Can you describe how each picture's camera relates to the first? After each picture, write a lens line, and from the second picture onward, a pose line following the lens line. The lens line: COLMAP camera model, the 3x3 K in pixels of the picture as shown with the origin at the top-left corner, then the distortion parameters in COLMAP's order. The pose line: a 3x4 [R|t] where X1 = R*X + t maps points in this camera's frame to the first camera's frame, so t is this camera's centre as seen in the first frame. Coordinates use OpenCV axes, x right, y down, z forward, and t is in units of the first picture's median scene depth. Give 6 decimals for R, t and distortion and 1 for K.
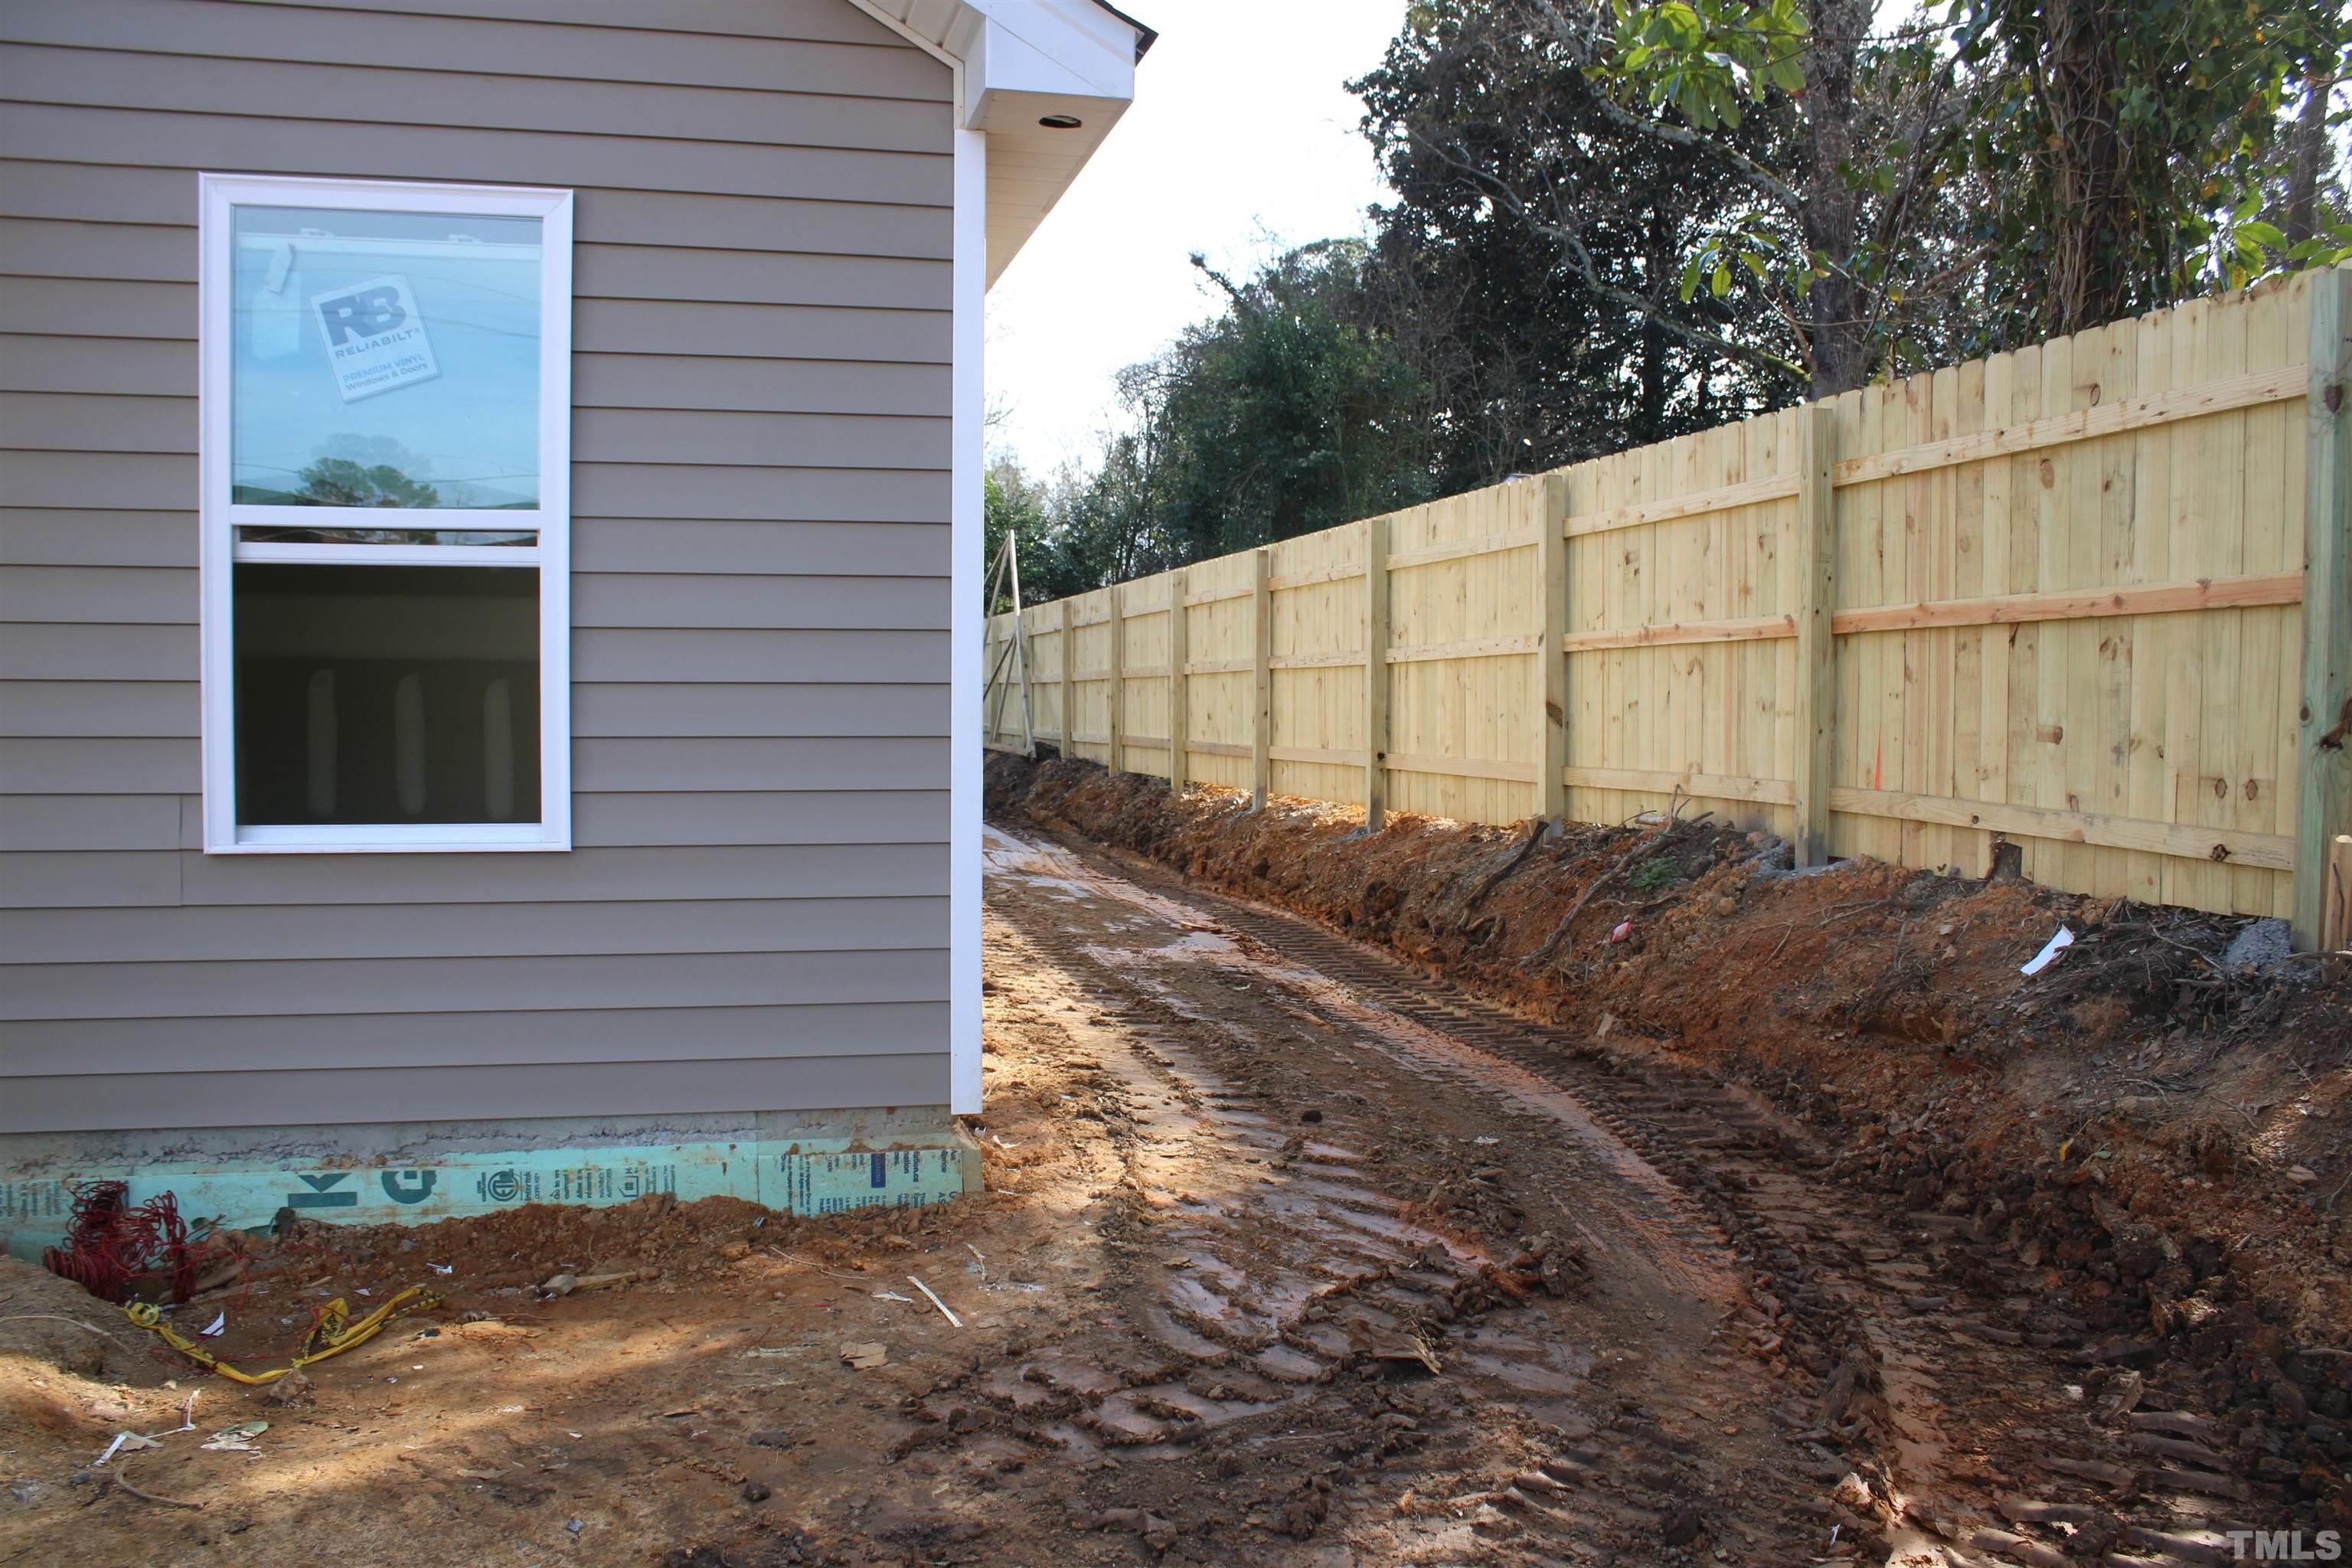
lens RADIAL K [[1968.7, 0, 1176.0], [0, 1968.7, 784.0], [0, 0, 1]] dist [-0.170759, 0.153453]
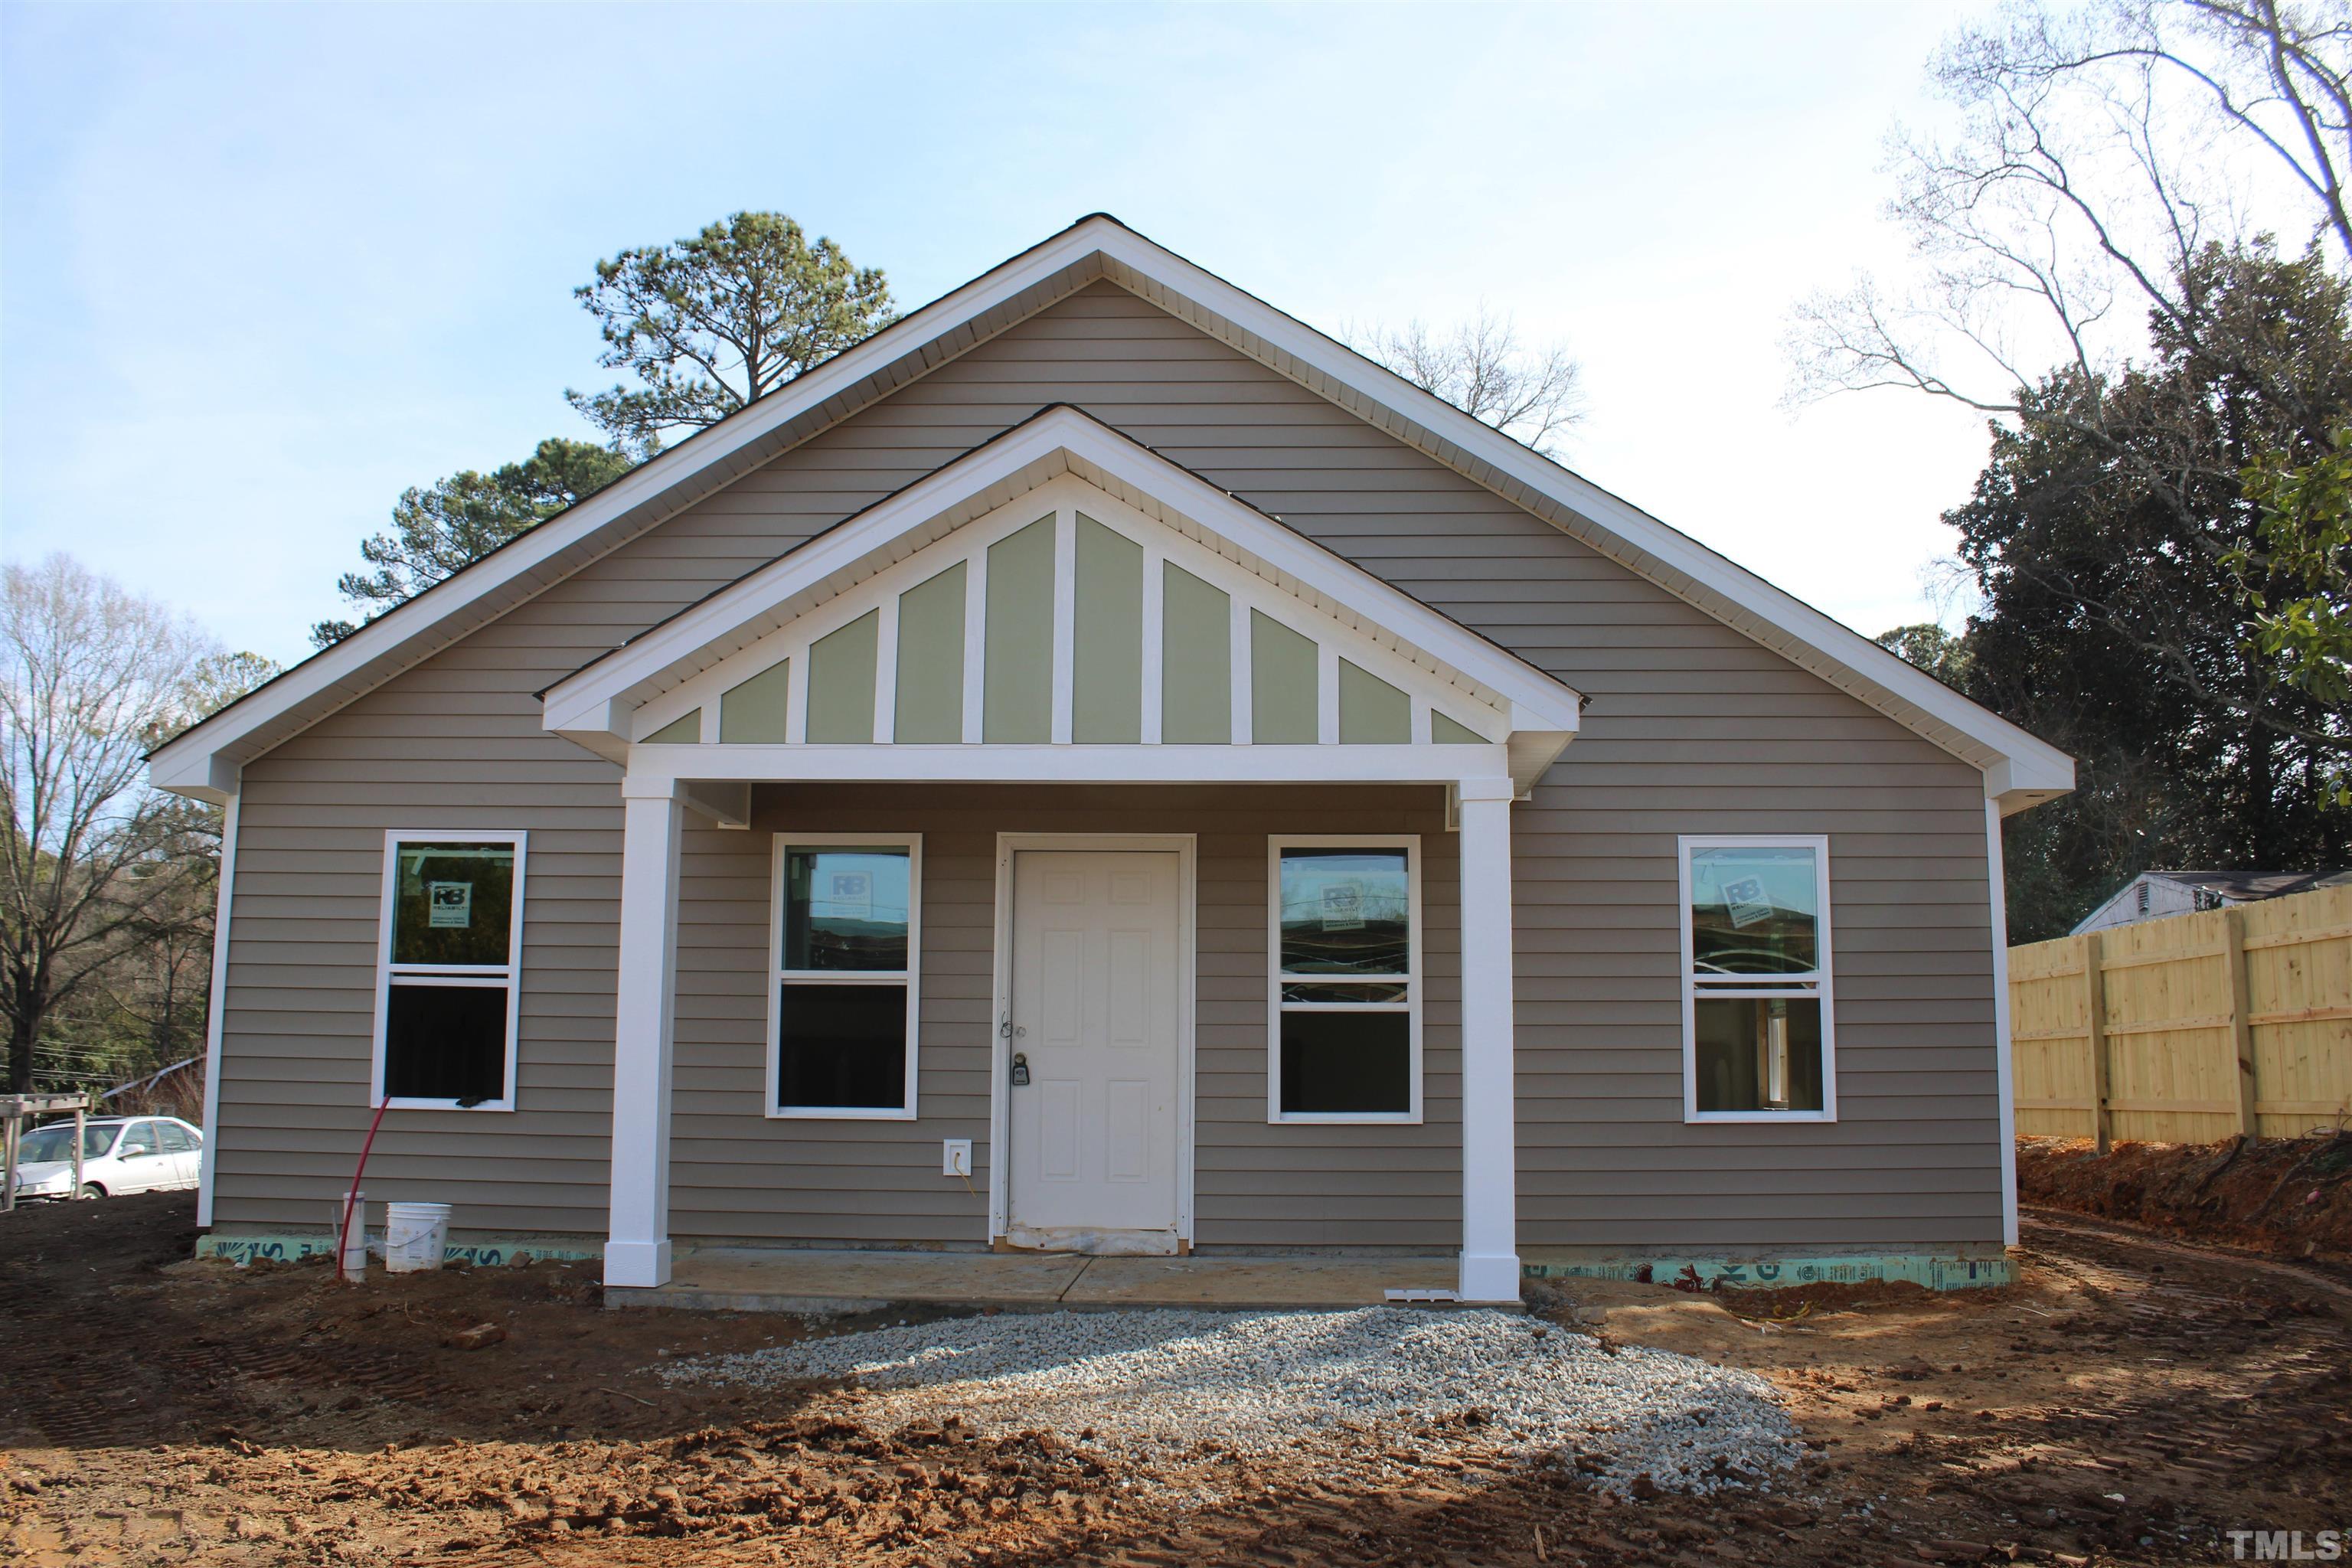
lens RADIAL K [[1968.7, 0, 1176.0], [0, 1968.7, 784.0], [0, 0, 1]] dist [-0.170759, 0.153453]
pose [[0.961337, -0.041064, -0.272296, -0.209690], [-0.012316, 0.981418, -0.191485, 0.042907], [0.275099, 0.187436, 0.942968, -0.699601]]
